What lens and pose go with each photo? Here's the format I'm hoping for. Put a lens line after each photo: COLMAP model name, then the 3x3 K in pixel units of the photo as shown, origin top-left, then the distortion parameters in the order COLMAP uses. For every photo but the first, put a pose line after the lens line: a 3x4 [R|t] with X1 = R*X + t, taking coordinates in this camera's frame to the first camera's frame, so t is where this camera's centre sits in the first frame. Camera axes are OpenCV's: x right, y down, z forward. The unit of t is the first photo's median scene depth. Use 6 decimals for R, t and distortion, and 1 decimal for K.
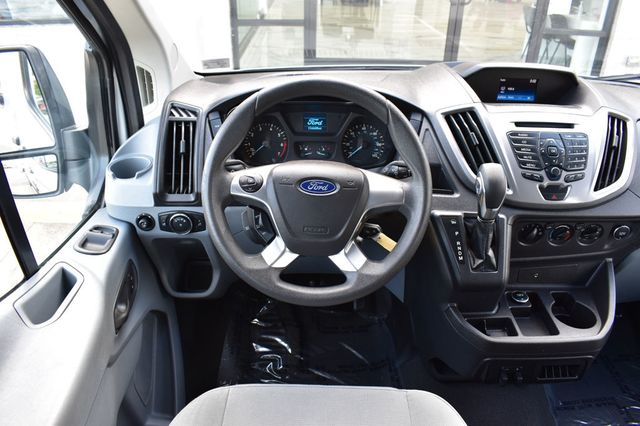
lens RADIAL K [[511.0, 0, 327.0], [0, 511.0, 210.9], [0, 0, 1]] dist [-0.108604, 0.023591]
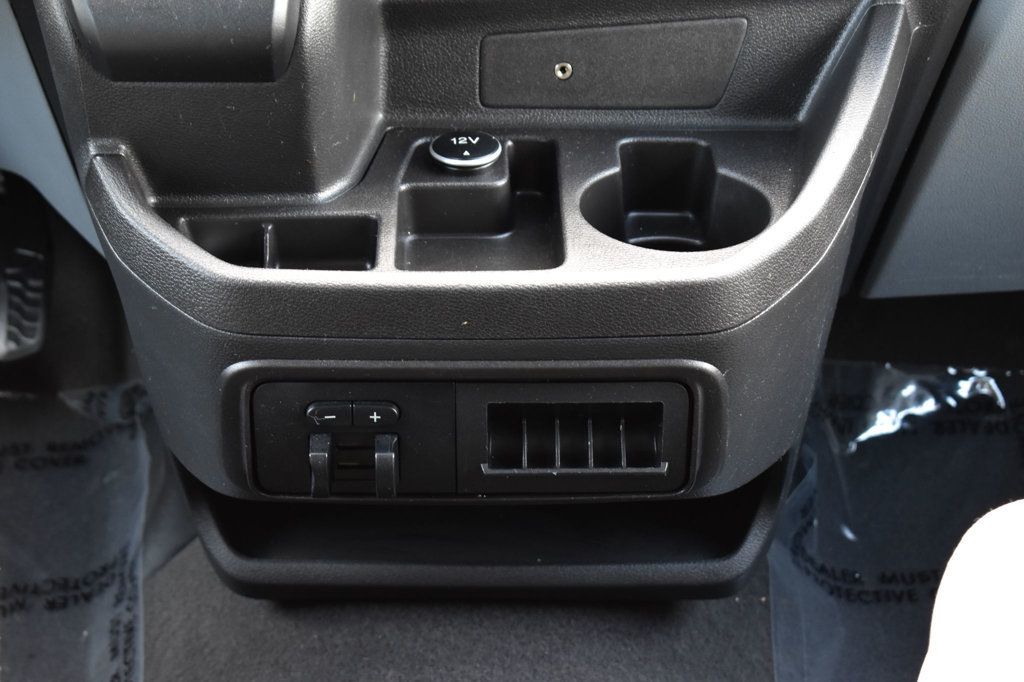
lens RADIAL K [[2410.3, 0, 506.8], [0, 2410.3, 340.0], [0, 0, 1]] dist [0.054007, 0.000000]
pose [[0.999960, -0.007042, -0.005546, 0.435170], [0.007184, 0.999635, 0.026057, 0.245244], [0.005360, -0.026096, 0.999645, -0.119290]]
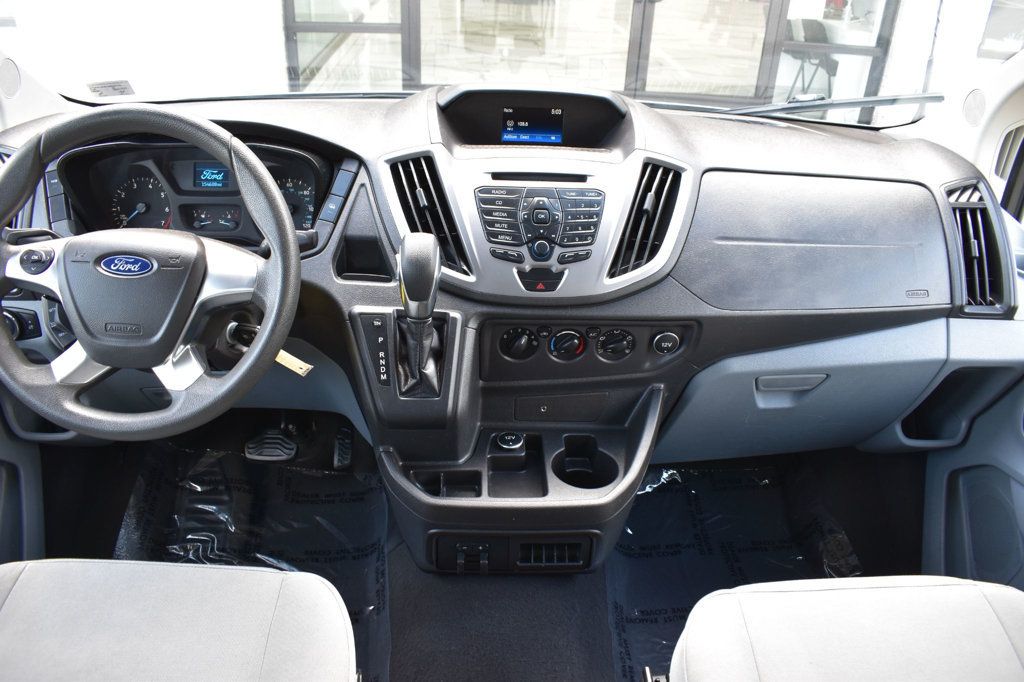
lens RADIAL K [[817.6, 0, 516.0], [0, 817.6, 343.8], [0, 0, 1]] dist [-0.108604, 0.023591]
pose [[0.999425, 0.005245, 0.033490, 0.378726], [-0.005700, 0.999893, 0.013498, 0.032701], [-0.033415, -0.013681, 0.999348, -0.068898]]
